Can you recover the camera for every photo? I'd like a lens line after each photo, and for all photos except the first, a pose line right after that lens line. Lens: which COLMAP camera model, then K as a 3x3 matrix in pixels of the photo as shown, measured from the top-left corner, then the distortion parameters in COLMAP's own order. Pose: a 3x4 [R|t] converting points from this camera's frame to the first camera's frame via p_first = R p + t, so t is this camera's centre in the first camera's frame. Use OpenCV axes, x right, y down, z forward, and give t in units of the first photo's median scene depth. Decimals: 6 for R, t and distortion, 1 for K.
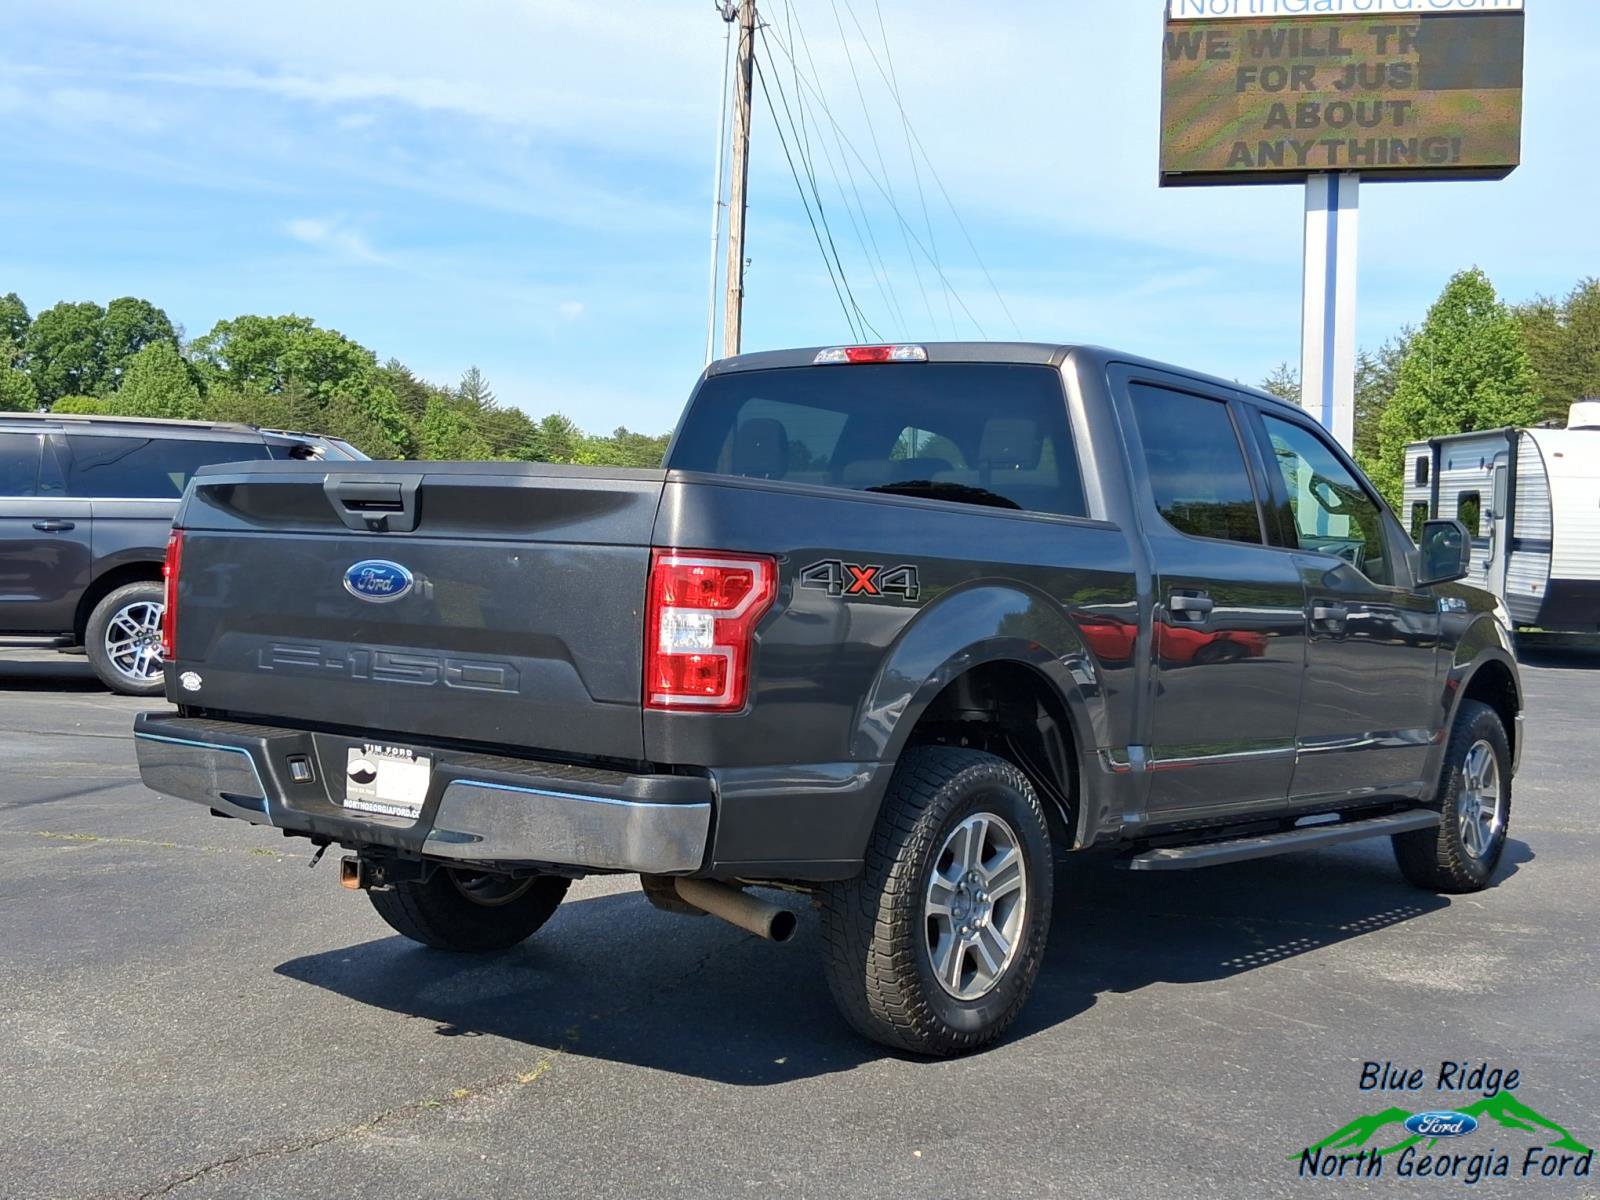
lens RADIAL K [[2351.5, 0, 803.9], [0, 2351.5, 556.5], [0, 0, 1]] dist [0.158992, -0.033226]
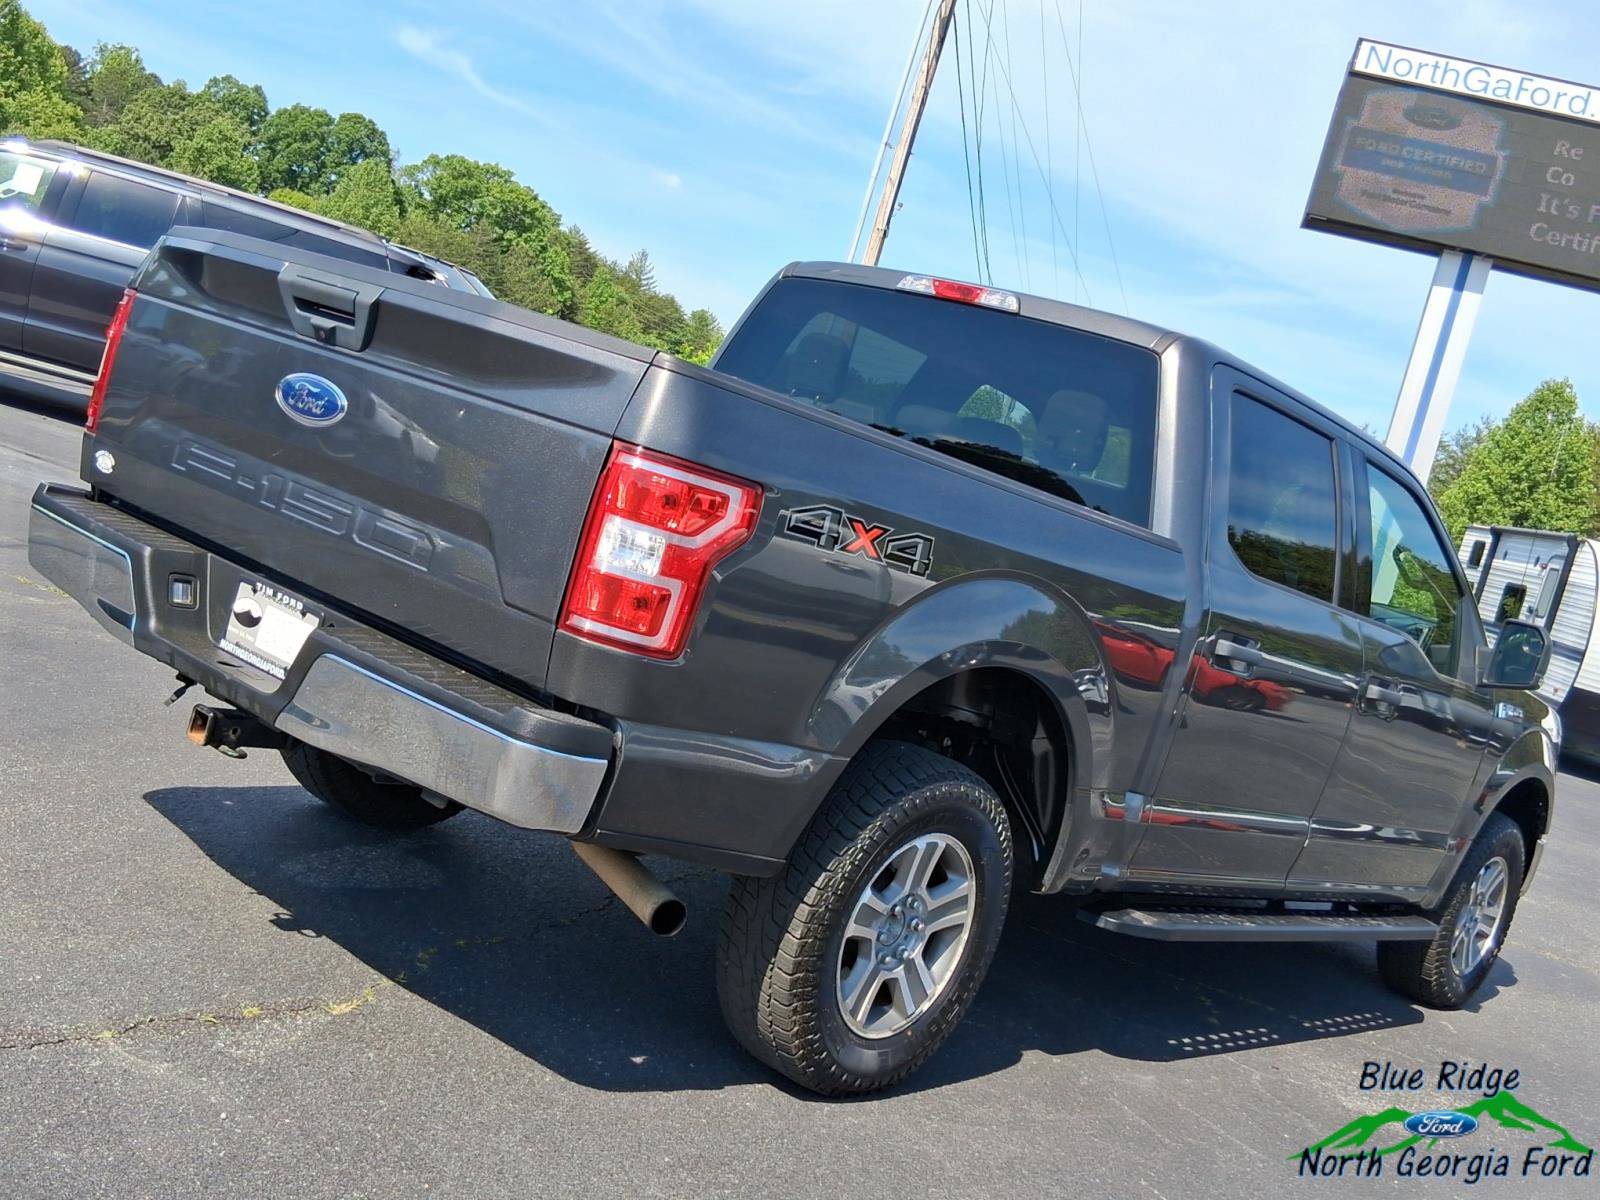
lens RADIAL K [[2081.7, 0, 800.0], [0, 2081.7, 600.0], [0, 0, 1]] dist [0.140300, -0.255304]
pose [[0.969112, 0.244412, -0.032935, 0.024090], [-0.242073, 0.968249, 0.062402, -0.007268], [0.047141, -0.052502, 0.997508, 0.194707]]
